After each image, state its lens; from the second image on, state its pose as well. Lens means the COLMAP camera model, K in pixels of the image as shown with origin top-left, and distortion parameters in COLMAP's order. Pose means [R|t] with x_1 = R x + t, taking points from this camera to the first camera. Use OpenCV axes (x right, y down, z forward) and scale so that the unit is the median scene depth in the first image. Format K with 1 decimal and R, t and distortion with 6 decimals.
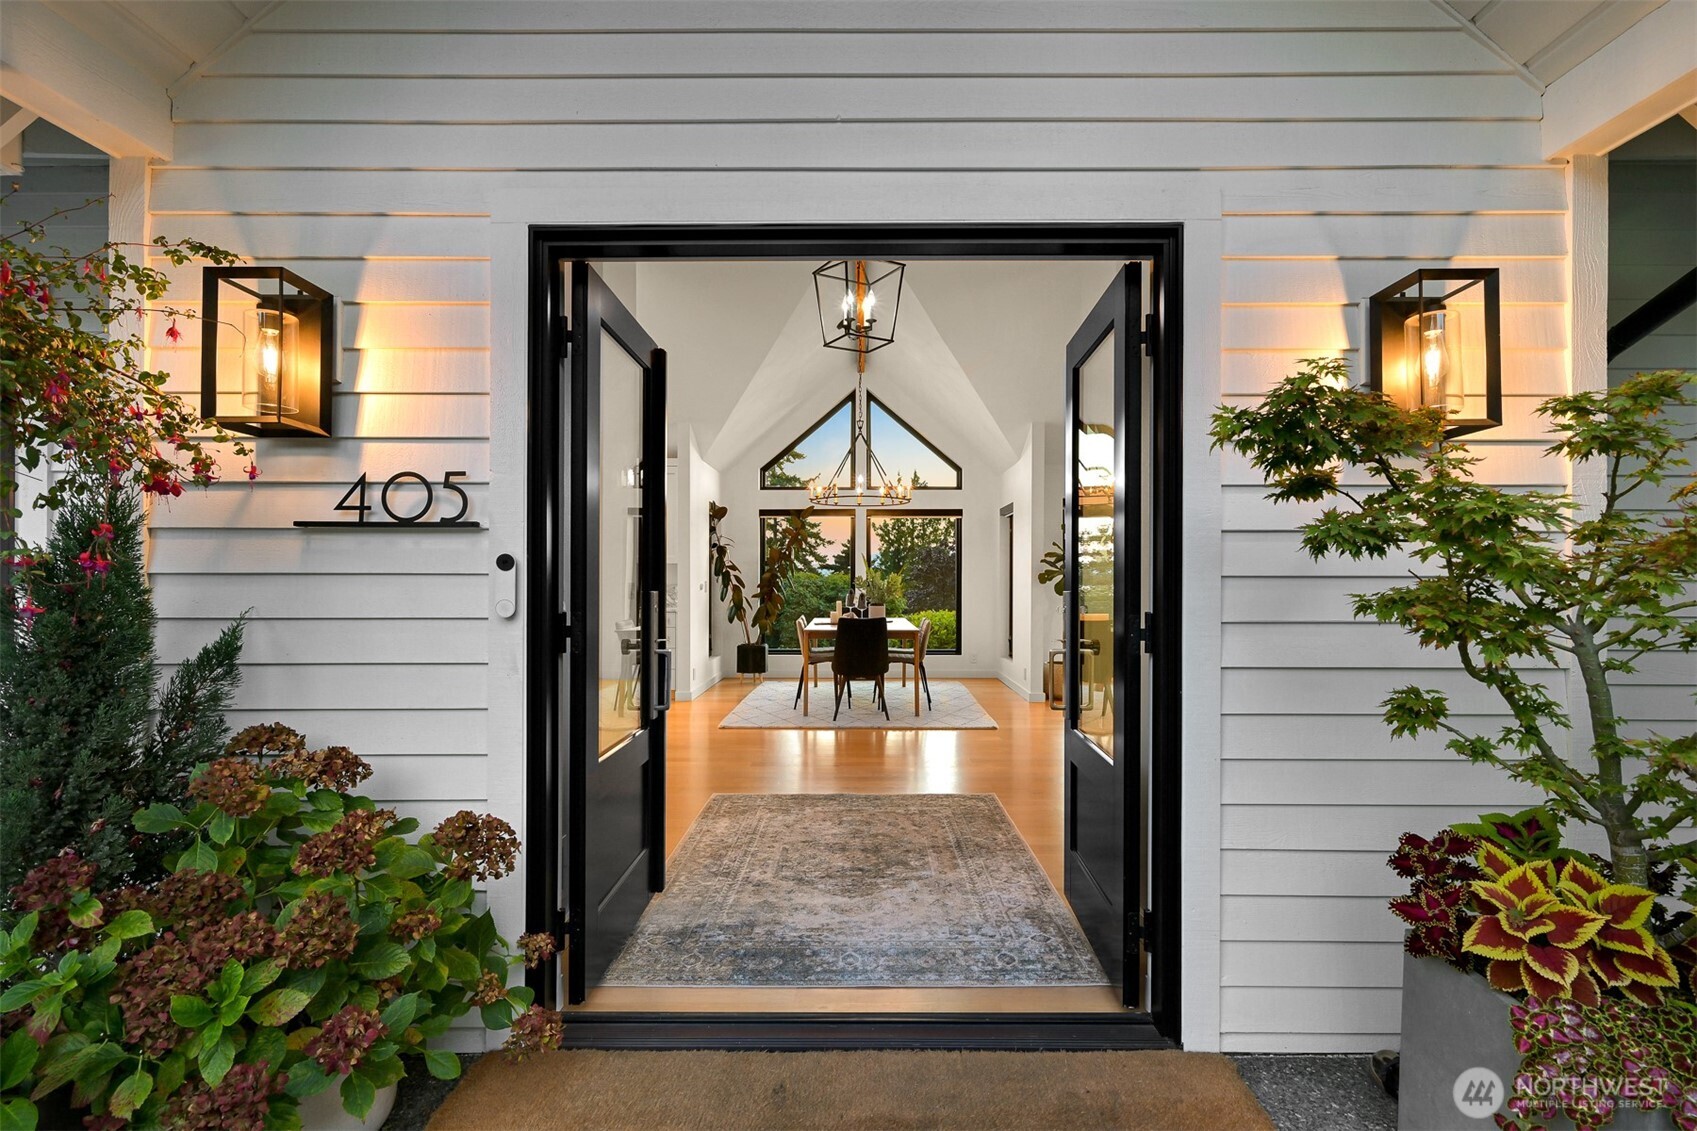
lens RADIAL K [[833.4, 0, 848.5], [0, 833.4, 565.5], [0, 0, 1]] dist [0.000057, -0.000003]
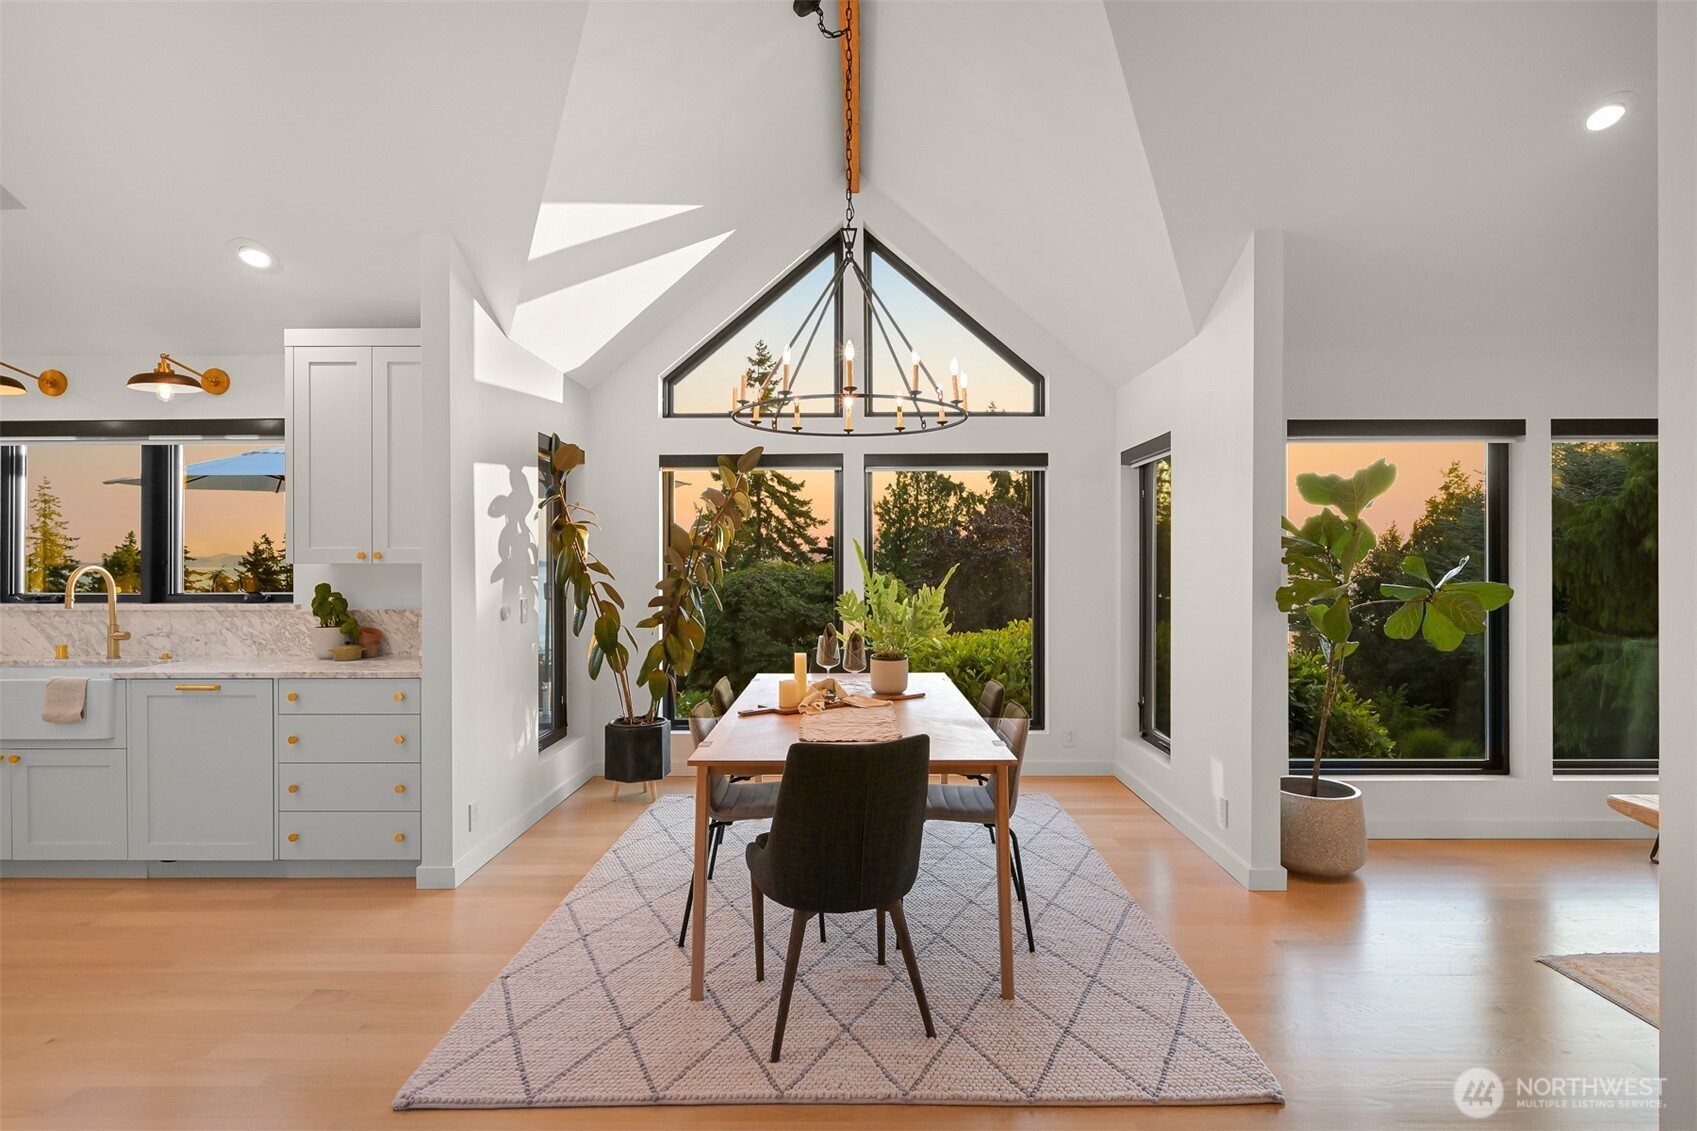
lens RADIAL K [[857.8, 0, 848.5], [0, 857.8, 565.5], [0, 0, 1]] dist [0.002927, -0.000375]
pose [[0.999991, -0.001923, 0.003850, 0.009853], [0.001839, 0.999761, 0.021802, -0.009191], [-0.003891, -0.021795, 0.999755, 0.450190]]
